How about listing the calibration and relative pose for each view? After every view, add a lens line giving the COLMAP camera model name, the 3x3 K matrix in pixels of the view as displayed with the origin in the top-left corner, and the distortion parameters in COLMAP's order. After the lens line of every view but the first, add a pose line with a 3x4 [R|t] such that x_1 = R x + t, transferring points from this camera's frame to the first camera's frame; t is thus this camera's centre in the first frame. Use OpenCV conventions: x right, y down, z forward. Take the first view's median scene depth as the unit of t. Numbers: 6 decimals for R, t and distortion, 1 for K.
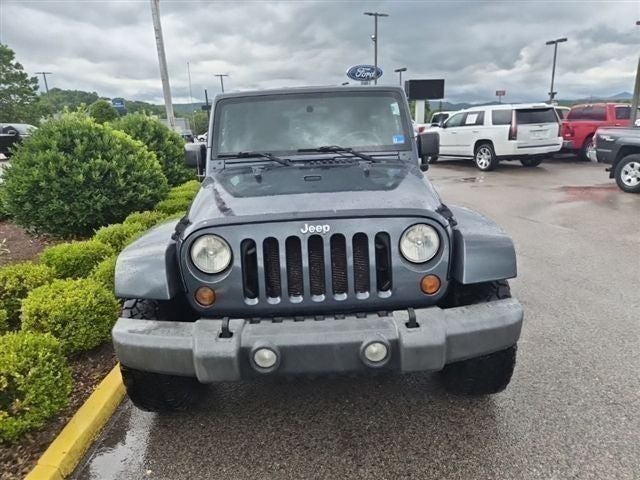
lens RADIAL K [[444.6, 0, 326.6], [0, 444.6, 241.6], [0, 0, 1]] dist [0.046106, -0.039434]
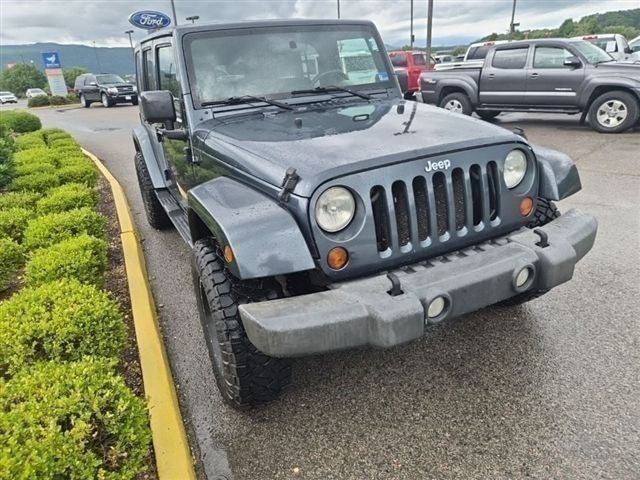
lens RADIAL K [[440.7, 0, 317.2], [0, 440.7, 239.9], [0, 0, 1]] dist [0.058954, -0.046236]
pose [[0.906607, -0.173824, 0.384512, -0.351677], [0.138107, 0.983259, 0.118866, -0.011166], [-0.398737, -0.054661, 0.915435, 0.128634]]
